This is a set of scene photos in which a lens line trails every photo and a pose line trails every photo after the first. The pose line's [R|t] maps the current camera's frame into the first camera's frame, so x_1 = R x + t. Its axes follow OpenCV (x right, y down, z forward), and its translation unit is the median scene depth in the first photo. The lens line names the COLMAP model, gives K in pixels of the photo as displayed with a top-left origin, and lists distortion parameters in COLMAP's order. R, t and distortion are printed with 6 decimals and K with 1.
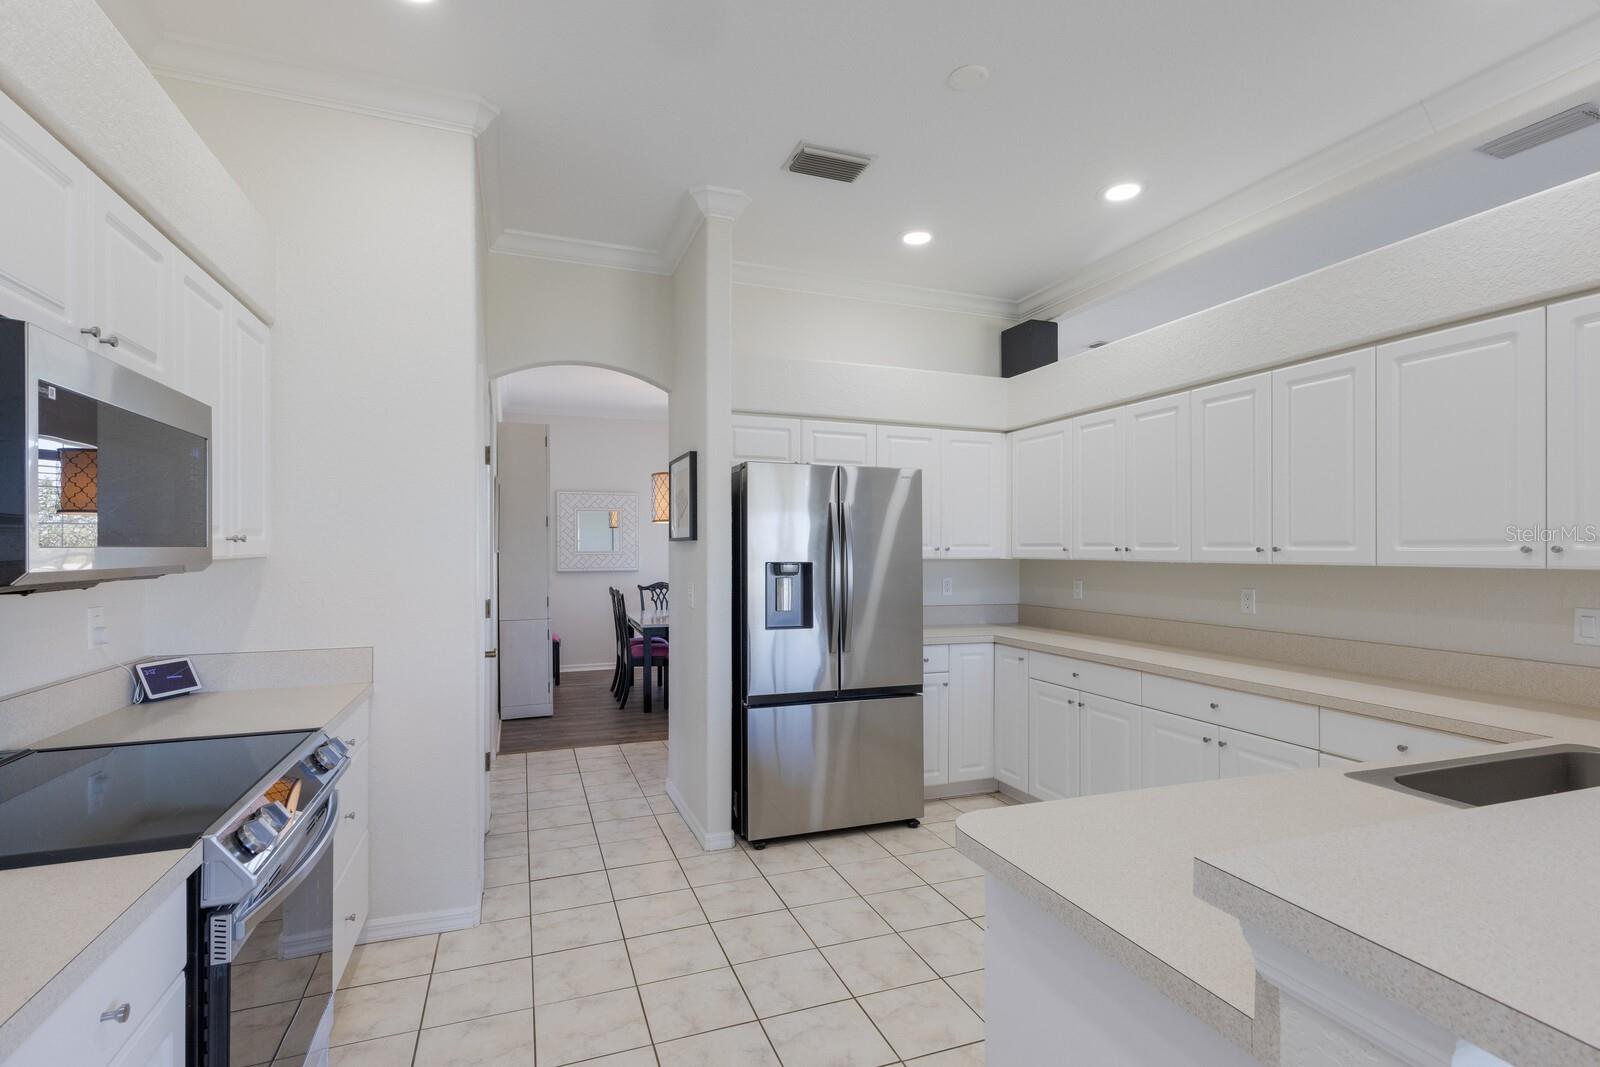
lens RADIAL K [[755.6, 0, 797.0], [0, 755.6, 548.8], [0, 0, 1]] dist [0.005093, -0.001457]
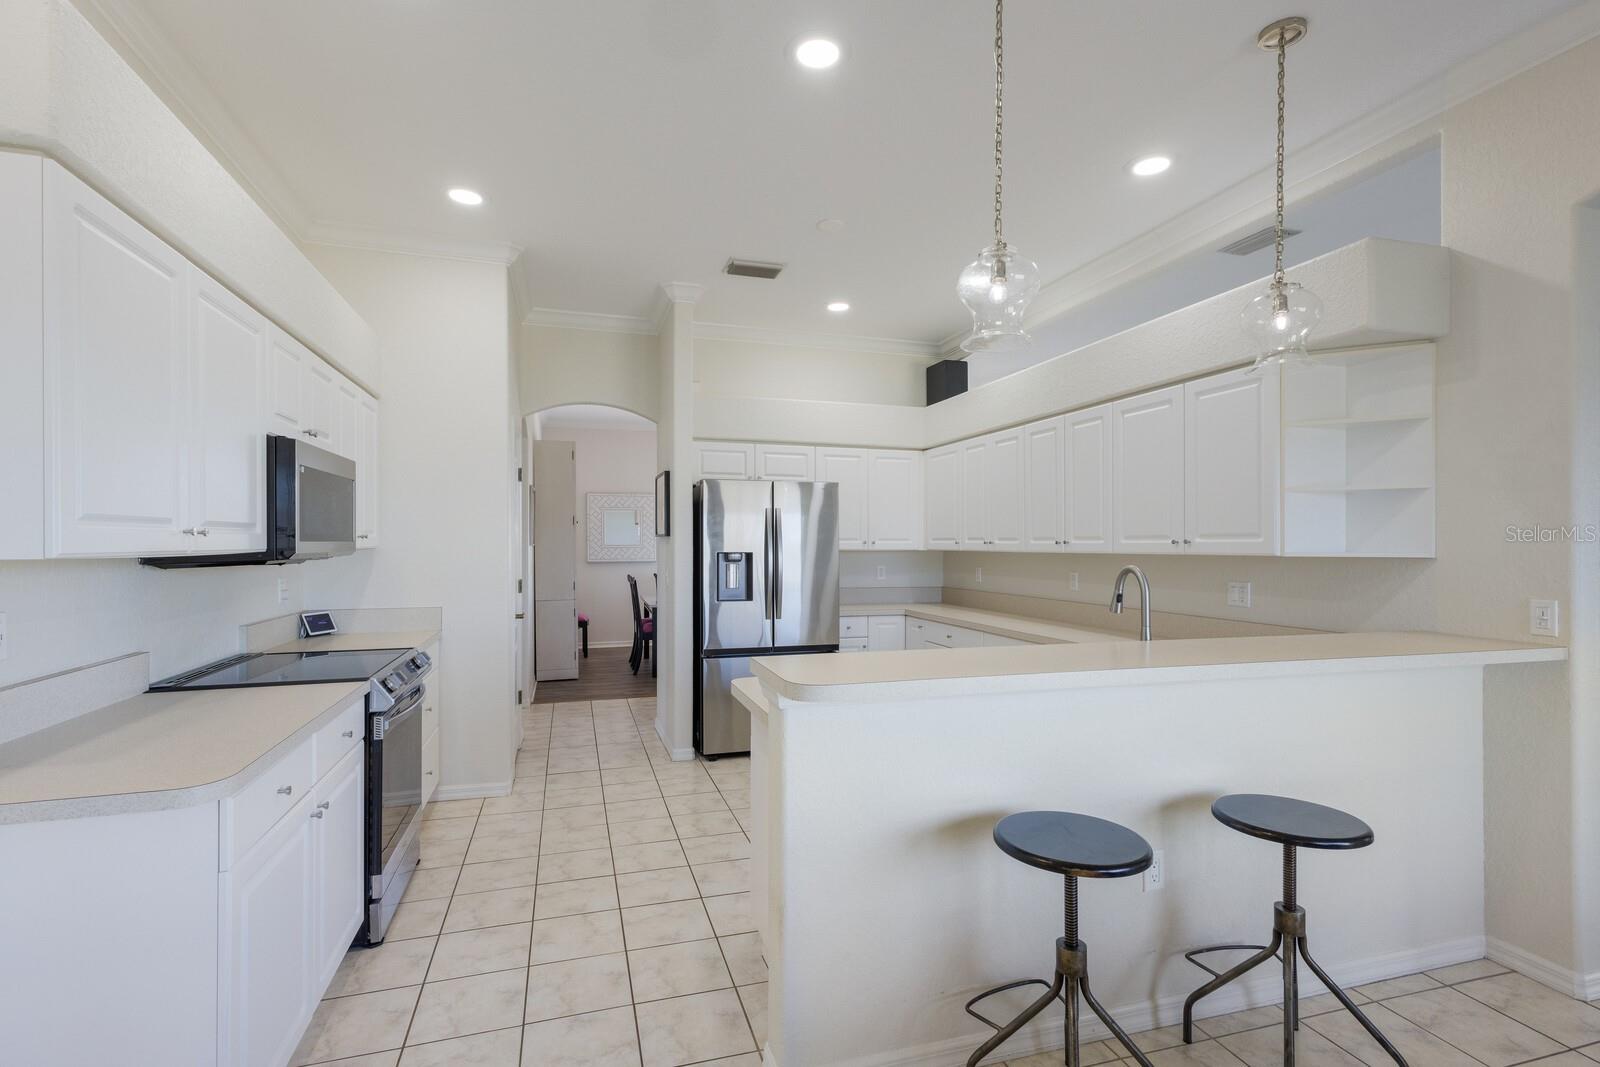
lens RADIAL K [[755.6, 0, 794.4], [0, 755.6, 539.2], [0, 0, 1]] dist [0.005093, -0.001457]
pose [[0.998052, -0.001740, -0.062368, 0.205904], [0.001434, 0.999987, -0.004948, 0.001338], [0.062376, 0.004849, 0.998041, -0.402948]]
